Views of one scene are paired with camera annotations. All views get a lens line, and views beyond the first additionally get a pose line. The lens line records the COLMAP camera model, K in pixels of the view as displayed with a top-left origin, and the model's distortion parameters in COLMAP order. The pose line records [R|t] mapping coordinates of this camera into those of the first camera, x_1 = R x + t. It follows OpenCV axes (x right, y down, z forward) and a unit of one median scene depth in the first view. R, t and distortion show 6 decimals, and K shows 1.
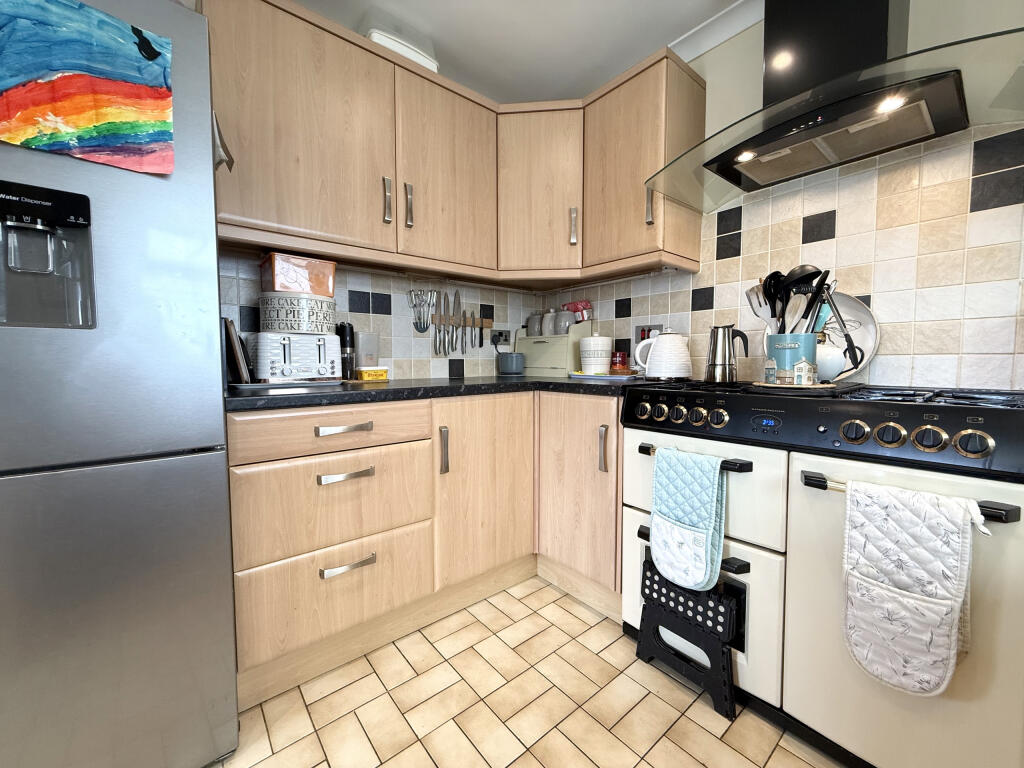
lens RADIAL K [[406.8, 0, 513.1], [0, 406.8, 384.8], [0, 0, 1]] dist [-0.000625, -0.000218]
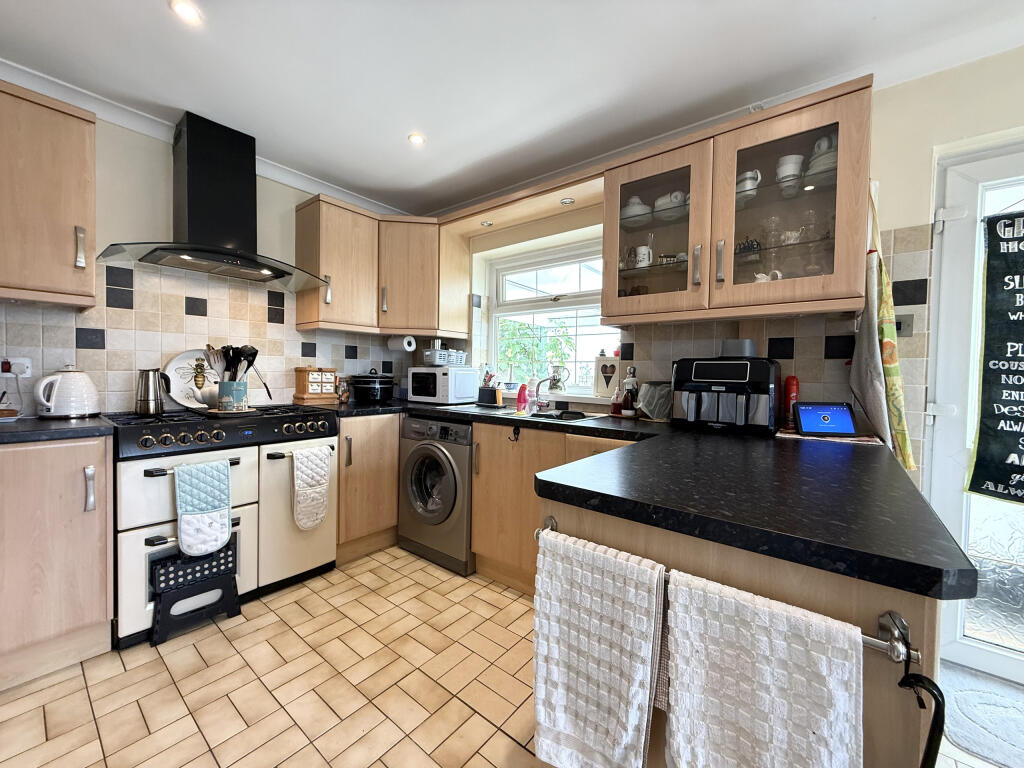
lens RADIAL K [[406.8, 0, 503.0], [0, 406.8, 379.6], [0, 0, 1]] dist [-0.000625, -0.000218]
pose [[-0.186475, -0.016270, 0.982325, -1.148503], [0.041394, 0.998845, 0.024401, -0.118453], [-0.981587, 0.045213, -0.185586, 0.185636]]
